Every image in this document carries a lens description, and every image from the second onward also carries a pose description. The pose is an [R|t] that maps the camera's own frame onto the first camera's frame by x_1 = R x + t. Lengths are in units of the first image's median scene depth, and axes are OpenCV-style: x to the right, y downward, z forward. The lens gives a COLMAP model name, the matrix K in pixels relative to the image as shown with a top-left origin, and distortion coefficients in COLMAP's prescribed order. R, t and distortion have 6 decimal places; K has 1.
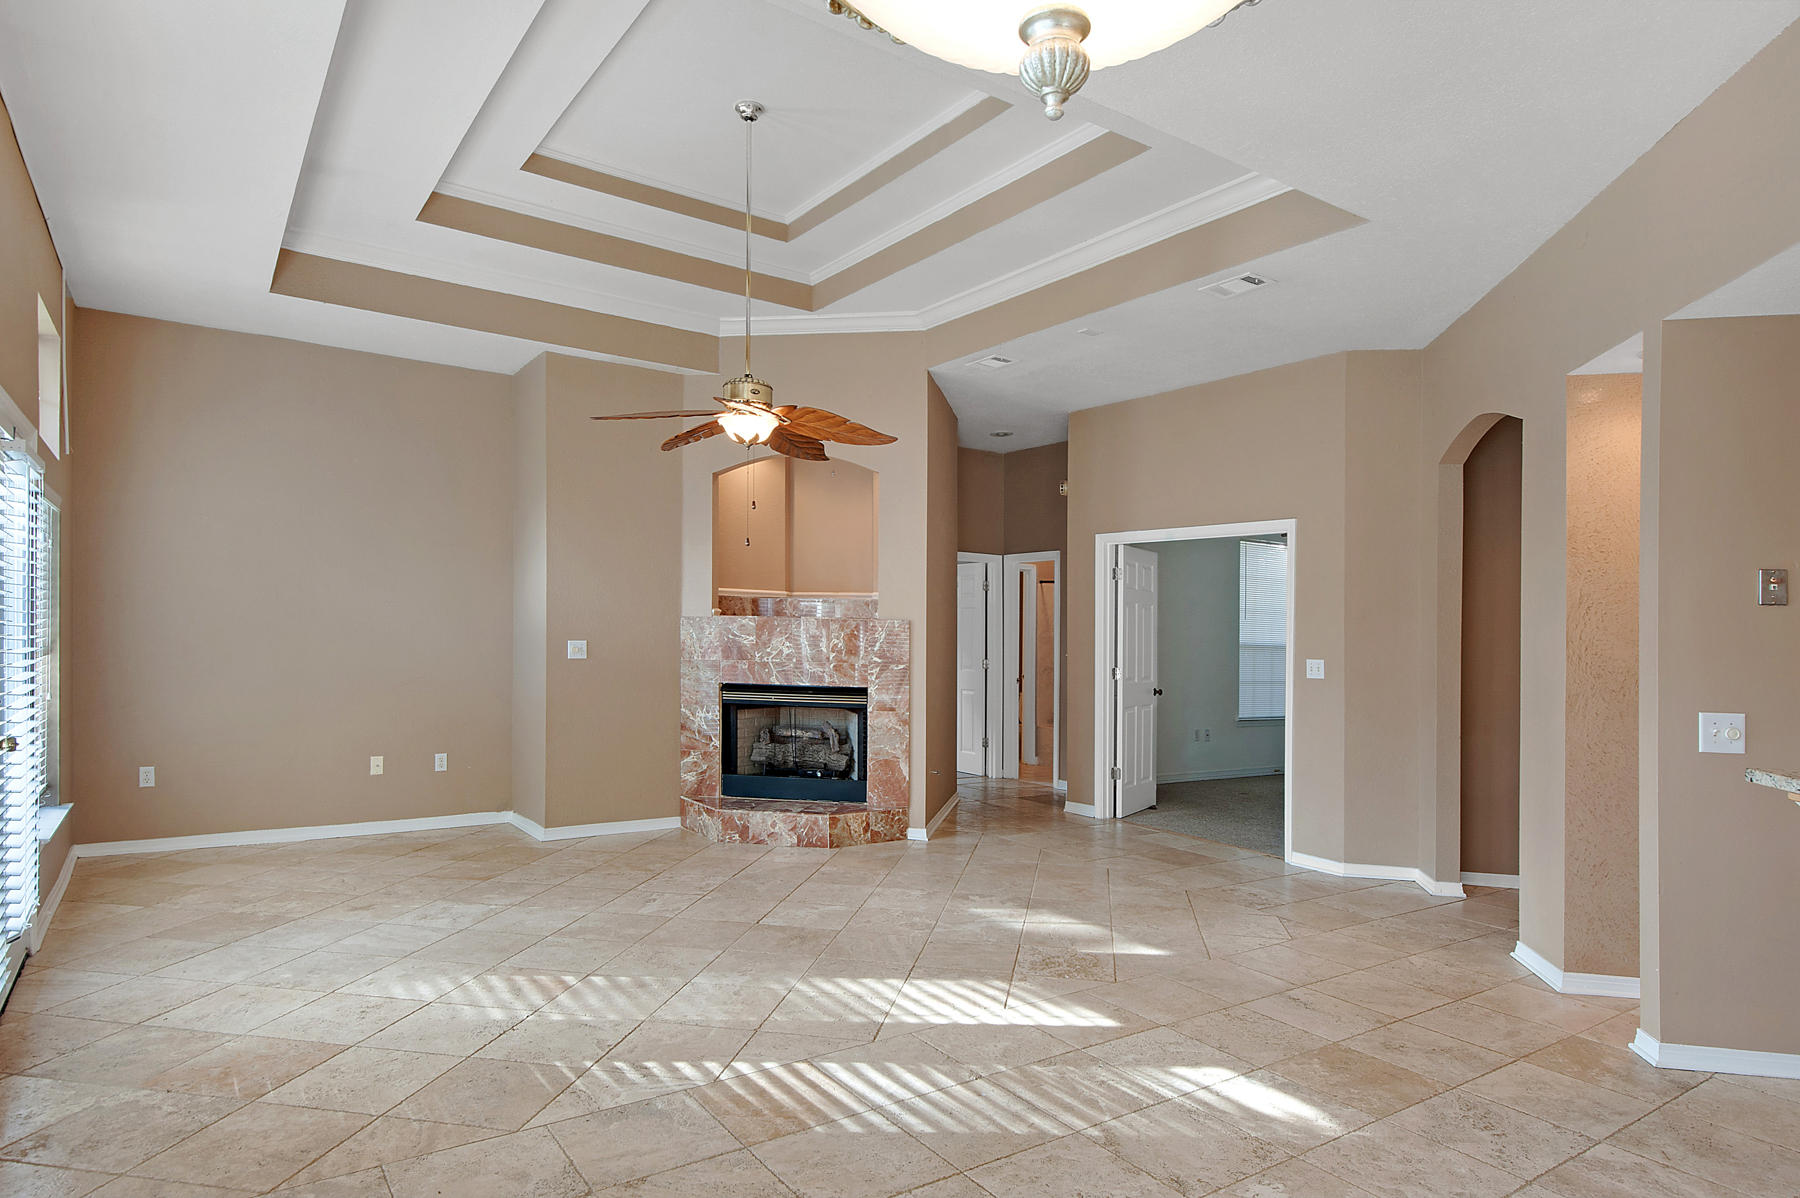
lens RADIAL K [[1068.0, 0, 946.8], [0, 1068.0, 622.9], [0, 0, 1]] dist [0.026644, -0.000255]
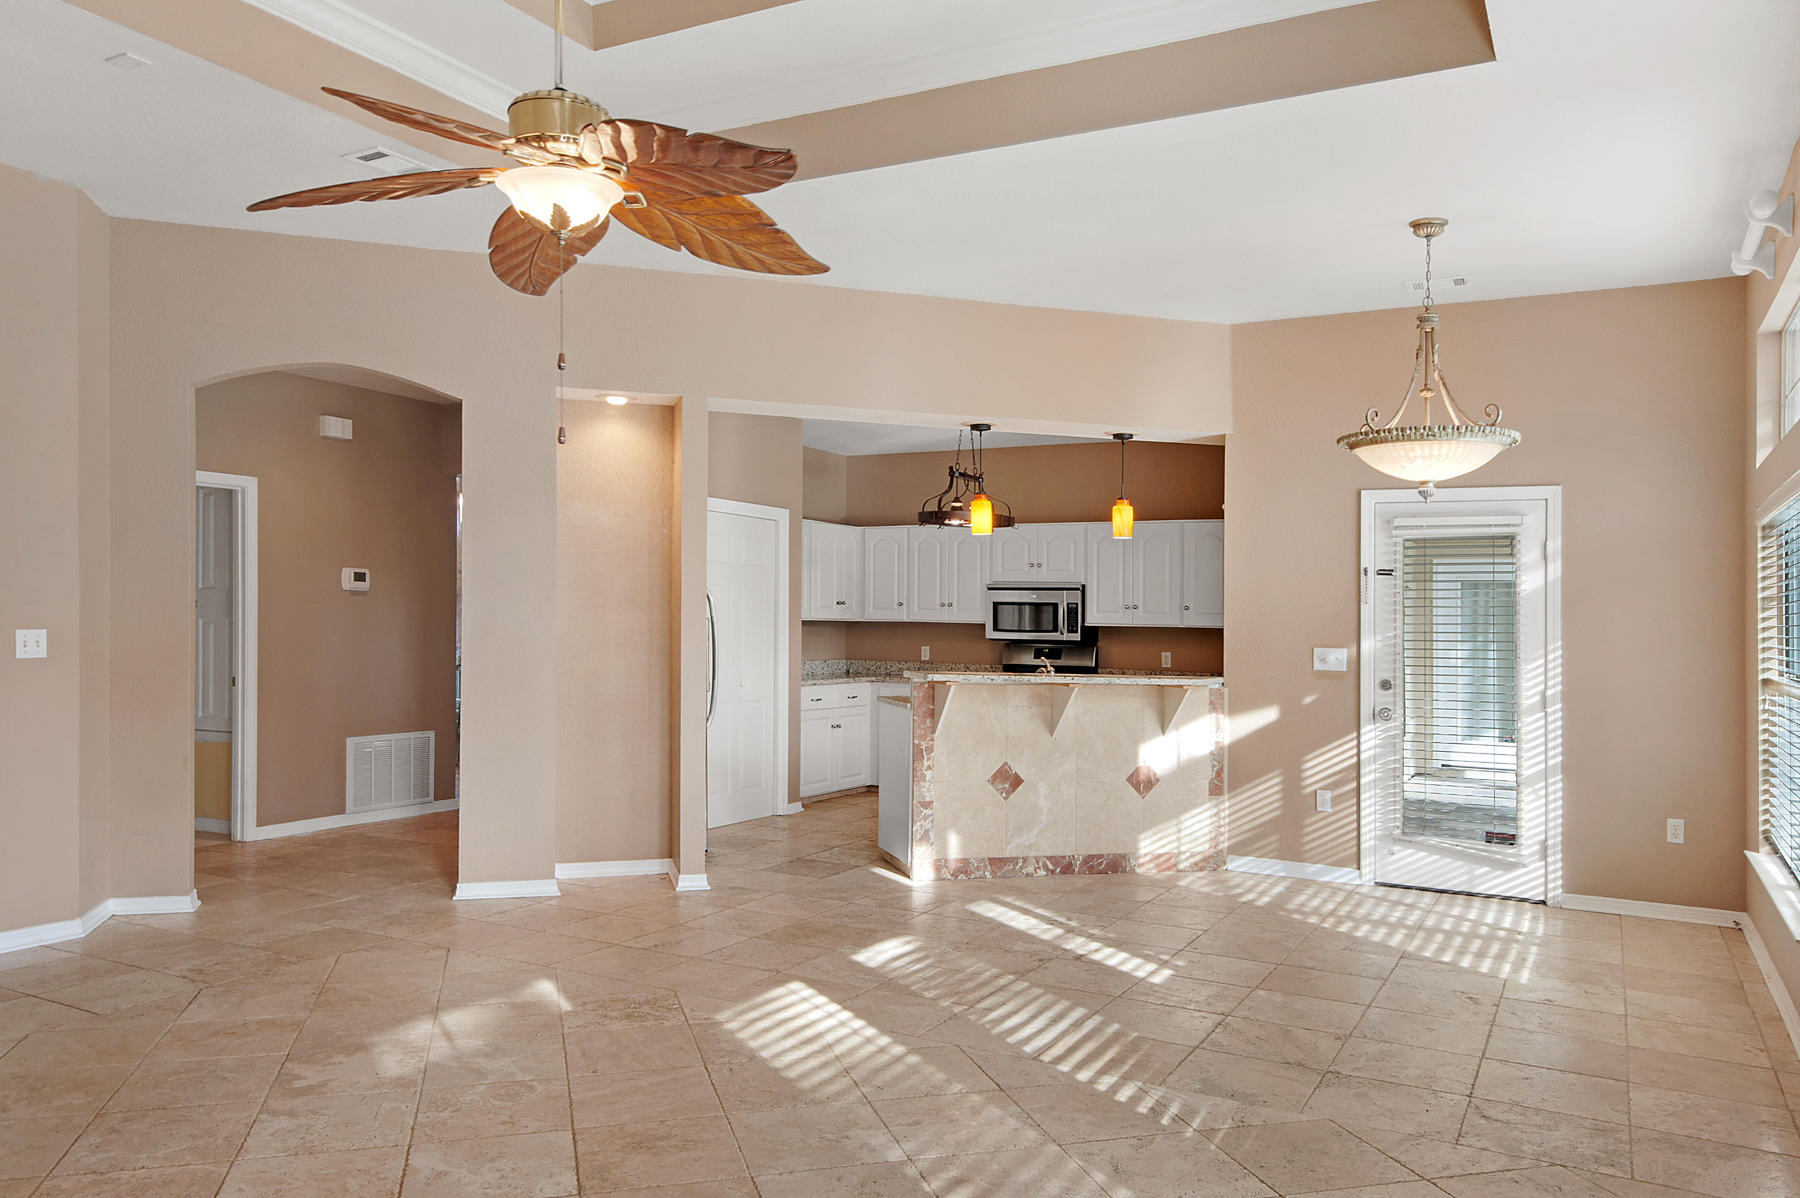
lens RADIAL K [[1329.7, 0, 828.9], [0, 1329.7, 614.8], [0, 0, 1]] dist [0.031541, -0.026414]
pose [[-0.400556, -0.025054, 0.915930, -0.746020], [-0.023840, 0.999573, 0.016916, -0.008479], [-0.915962, -0.015060, -0.400982, 1.069801]]
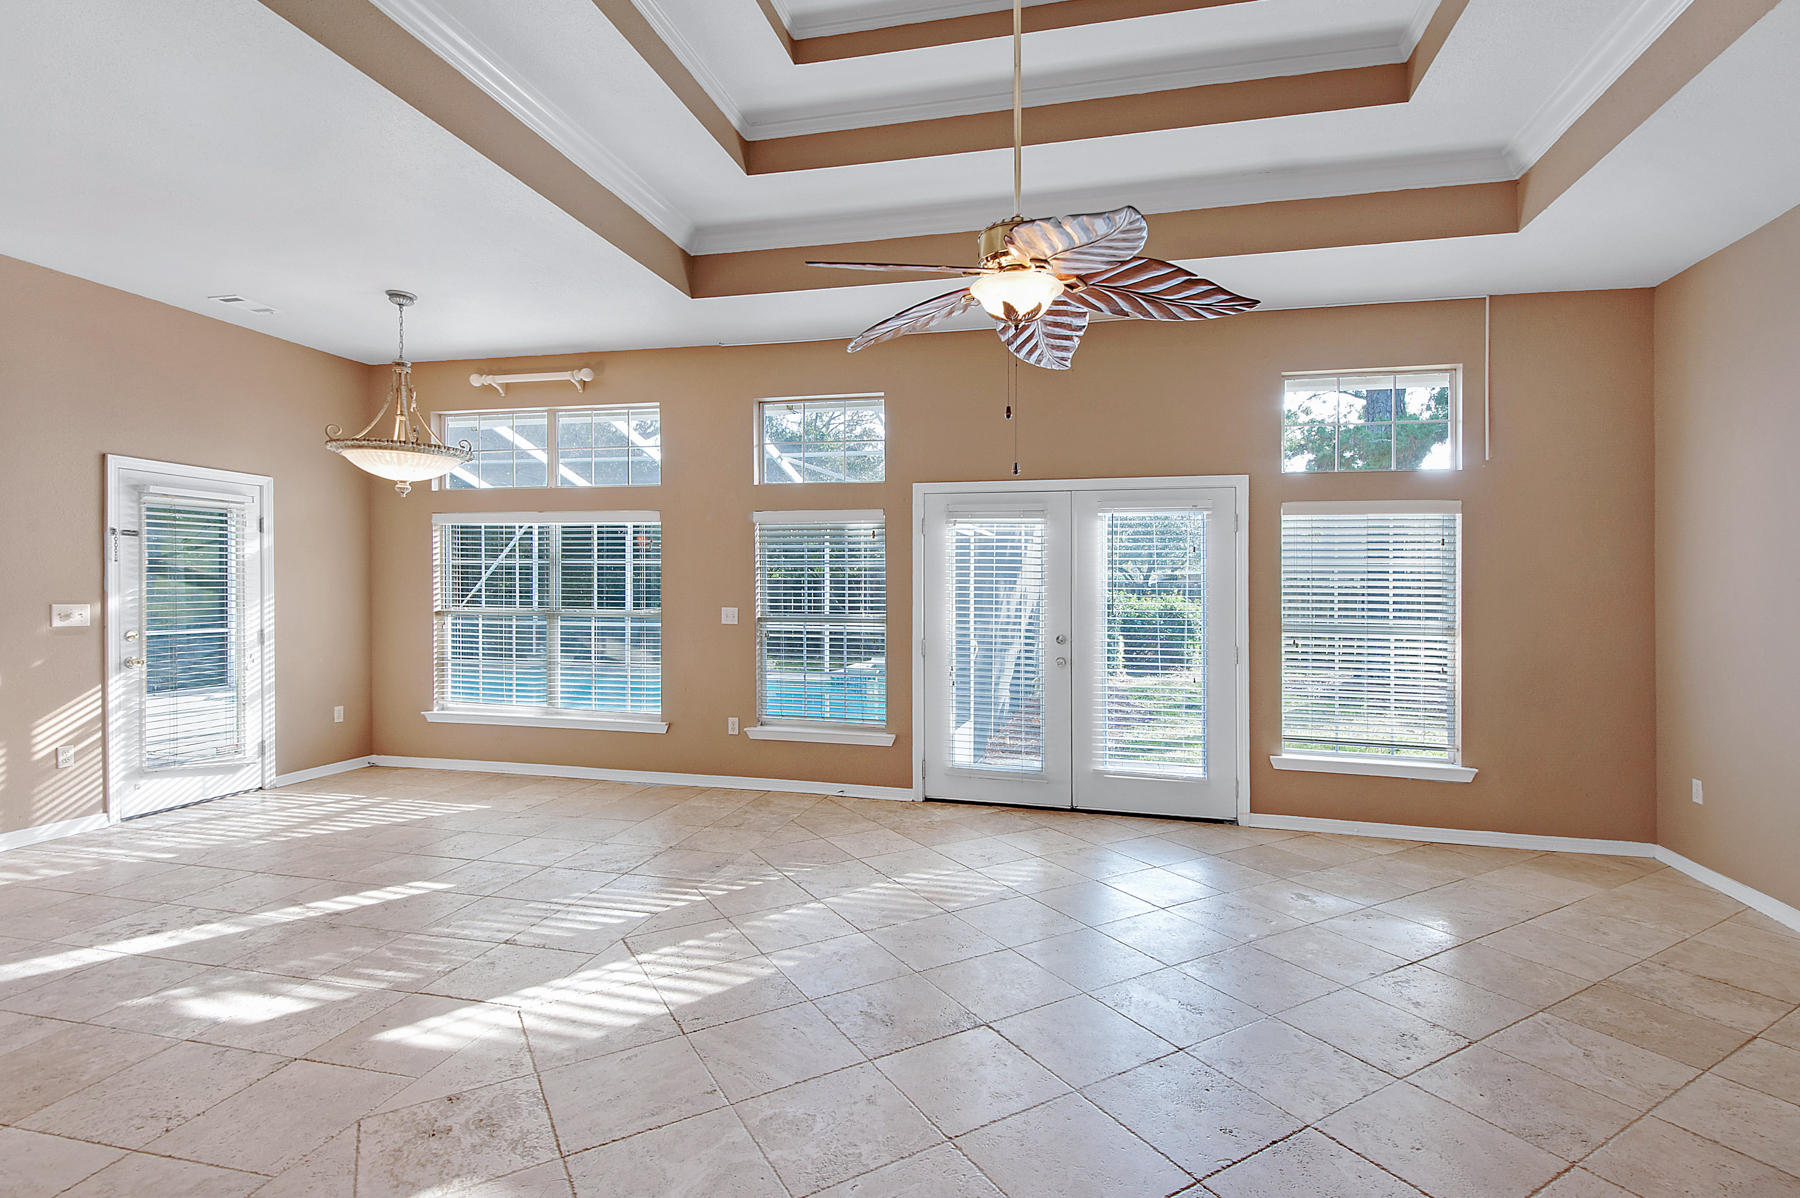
lens RADIAL K [[846.4, 0, 897.6], [0, 846.4, 602.6], [0, 0, 1]] dist [0.033883, -0.011683]
pose [[-0.759615, -0.015685, -0.650183, 0.211947], [-0.026738, 0.999617, 0.007123, 0.004563], [0.649823, 0.022795, -0.759744, 1.274613]]
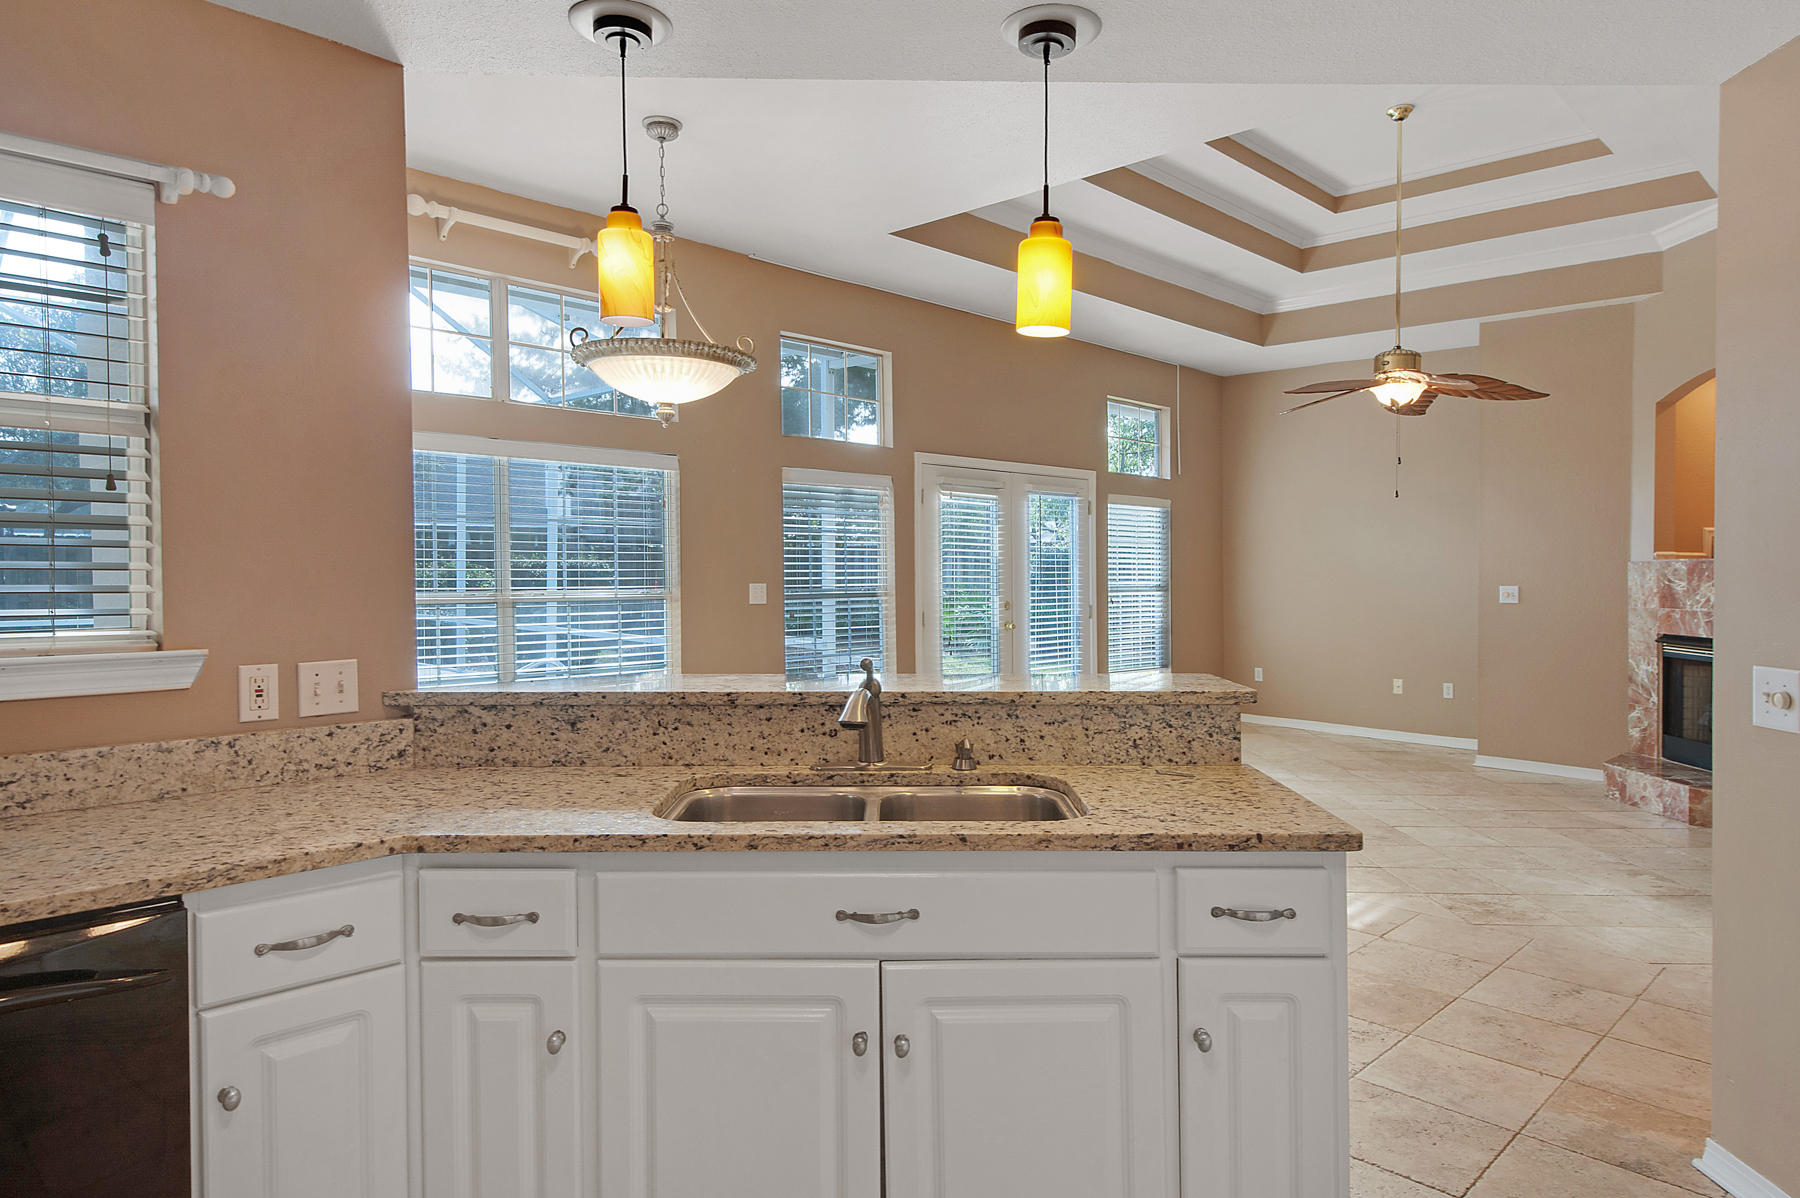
lens RADIAL K [[1196.9, 0, 944.9], [0, 1196.9, 552.8], [0, 0, 1]] dist [-0.000128, 0.005289]
pose [[0.230567, -0.030736, -0.972571, 0.876854], [-0.004034, 0.999462, -0.032542, 0.031577], [0.973048, 0.011426, 0.230319, 0.233448]]
